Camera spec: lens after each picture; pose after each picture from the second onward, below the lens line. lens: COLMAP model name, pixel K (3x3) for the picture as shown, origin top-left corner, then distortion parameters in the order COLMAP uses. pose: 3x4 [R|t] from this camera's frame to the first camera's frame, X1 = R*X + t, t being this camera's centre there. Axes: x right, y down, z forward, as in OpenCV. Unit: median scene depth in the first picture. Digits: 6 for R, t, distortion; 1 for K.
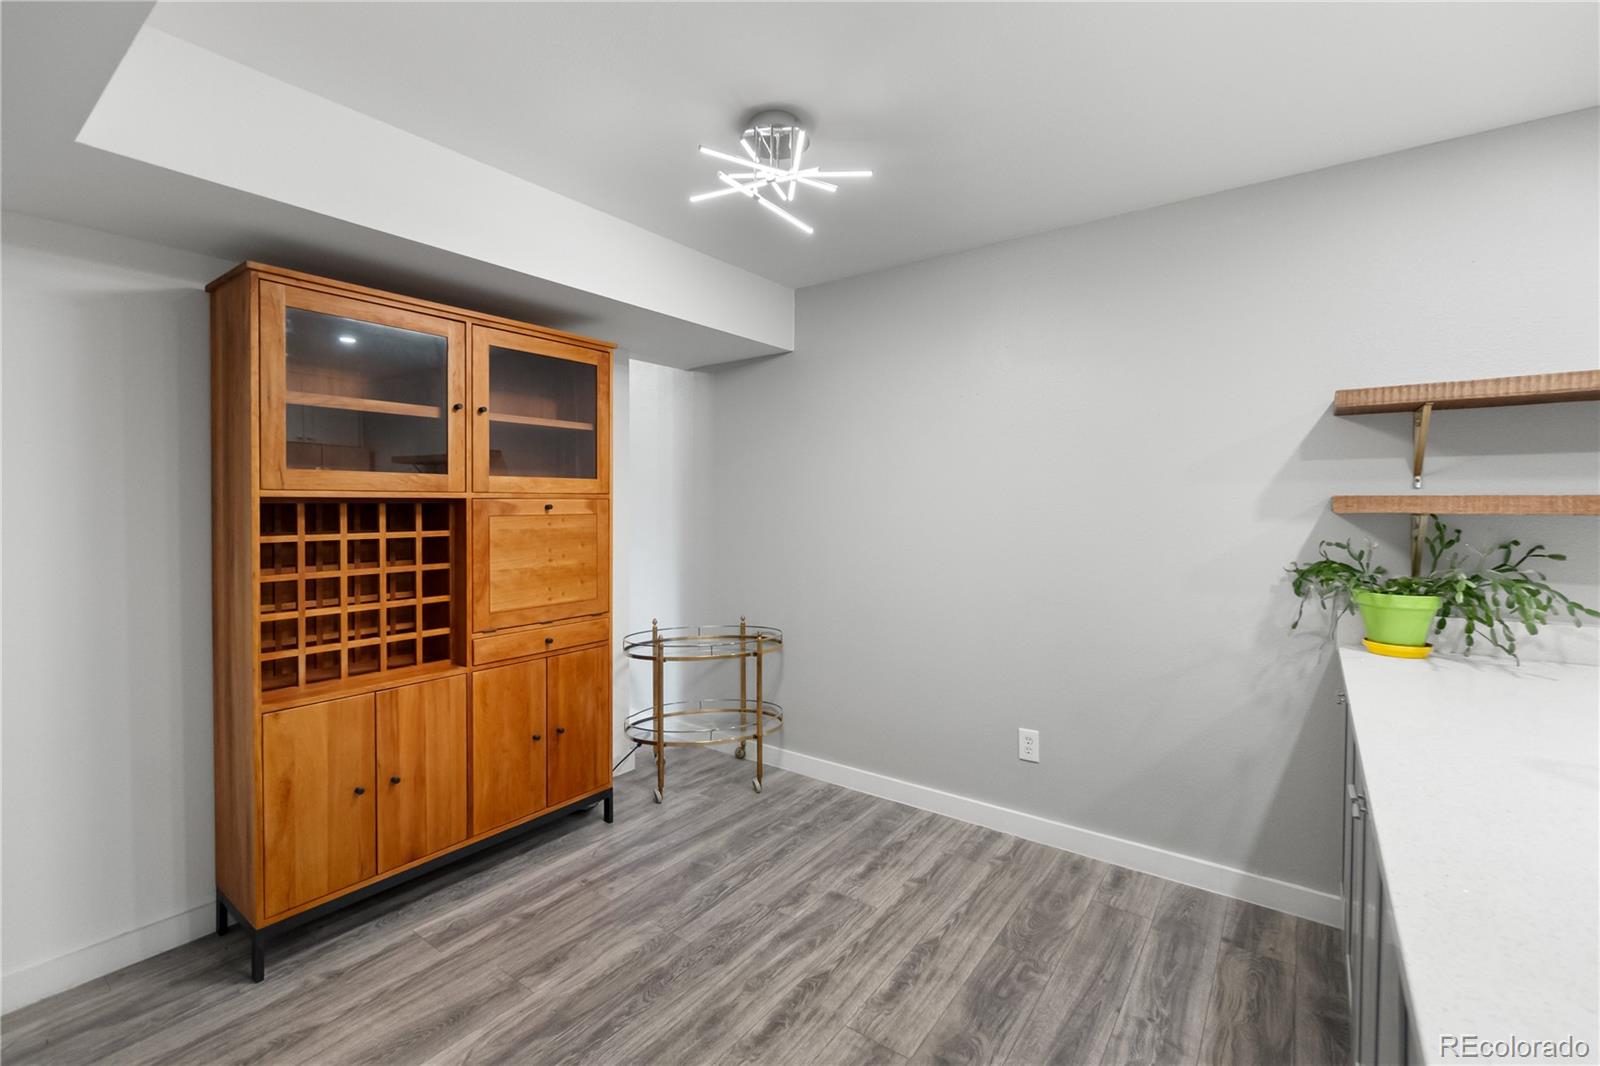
lens RADIAL K [[700.4, 0, 791.7], [0, 700.4, 508.7], [0, 0, 1]] dist [-0.007763, 0.001326]
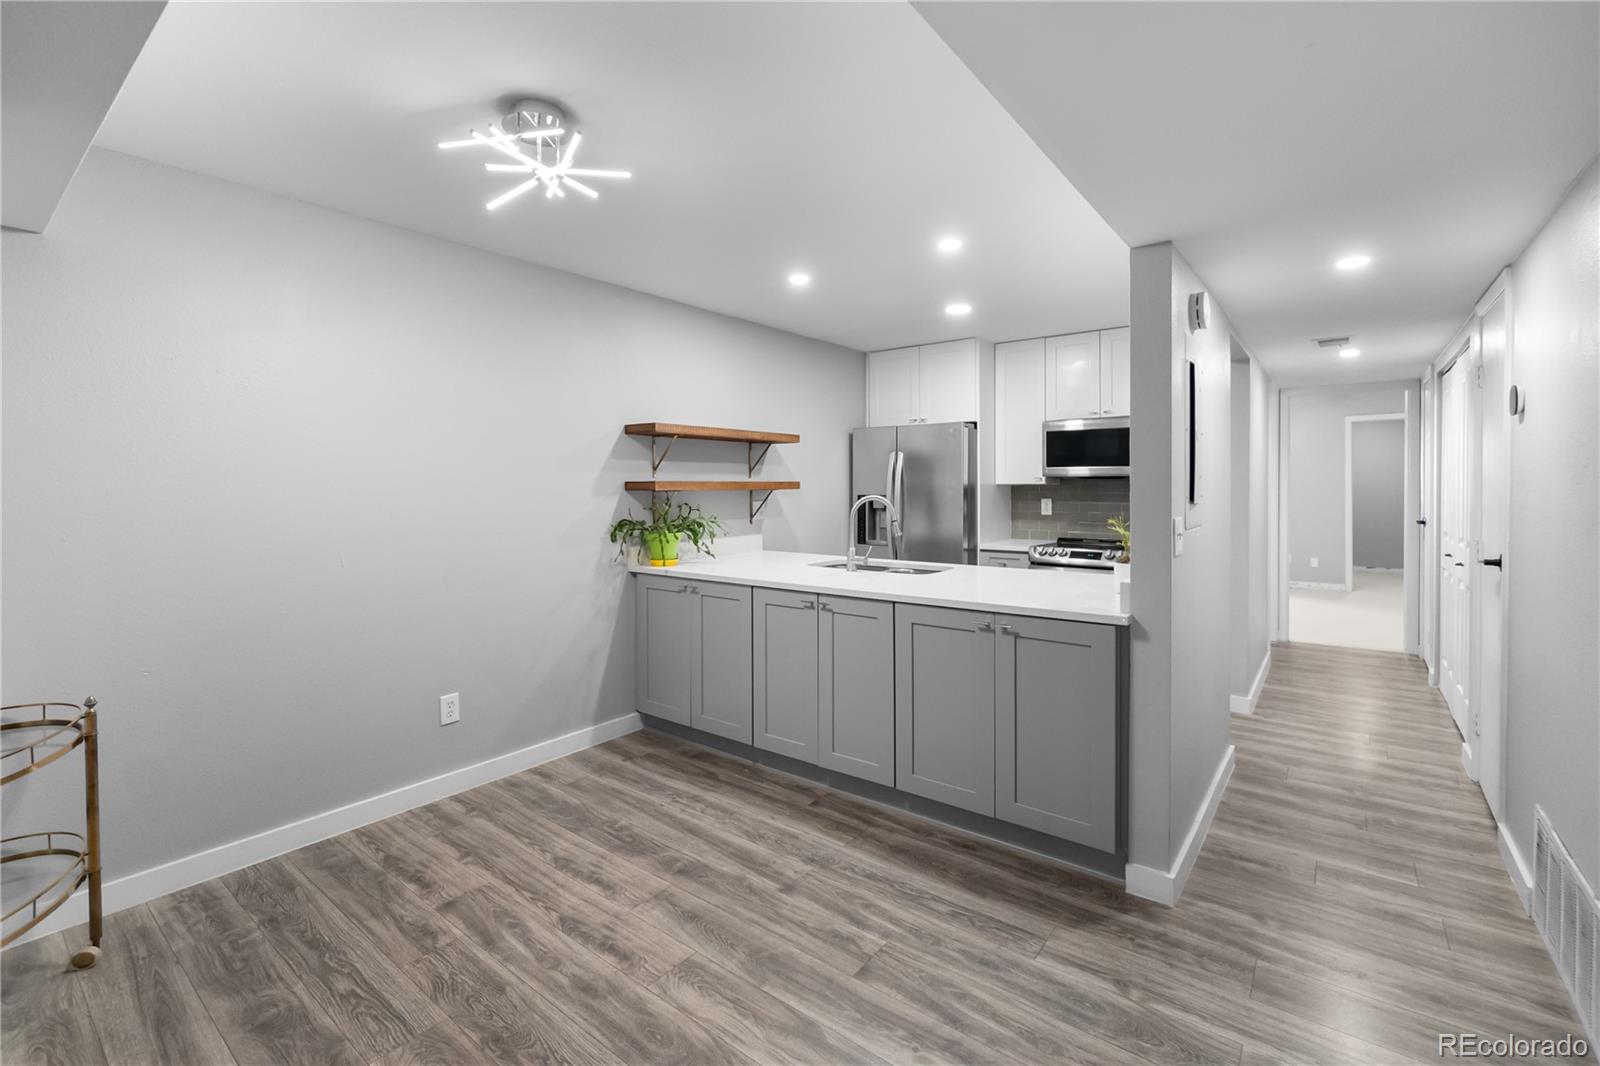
lens RADIAL K [[700.4, 0, 808.9], [0, 700.4, 493.5], [0, 0, 1]] dist [-0.007763, 0.001326]
pose [[0.006118, -0.010436, 0.999927, -0.916279], [0.012318, 0.999870, 0.010361, -0.000443], [-0.999905, 0.012253, 0.006245, 0.536413]]
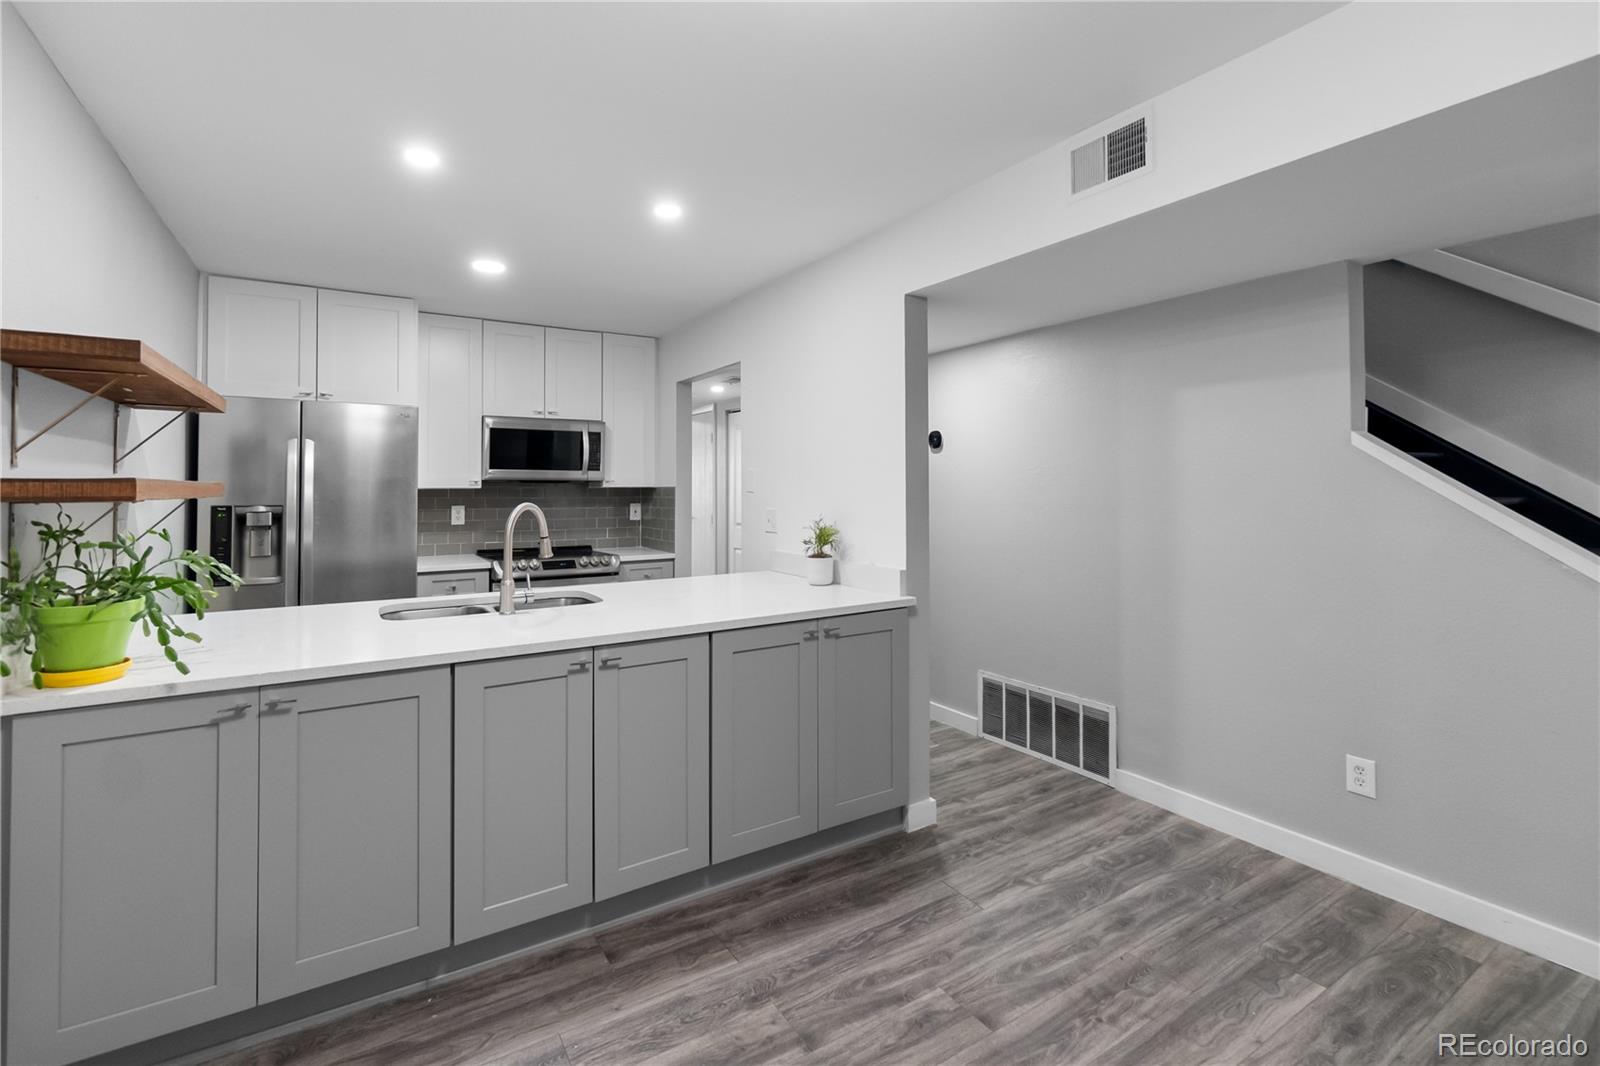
lens RADIAL K [[700.4, 0, 789.3], [0, 700.4, 473.0], [0, 0, 1]] dist [-0.007763, 0.001326]
pose [[-0.932188, 0.011803, 0.361782, -0.142134], [0.007440, 0.999882, -0.013450, -0.008742], [-0.361898, -0.009846, -0.932166, 1.303438]]
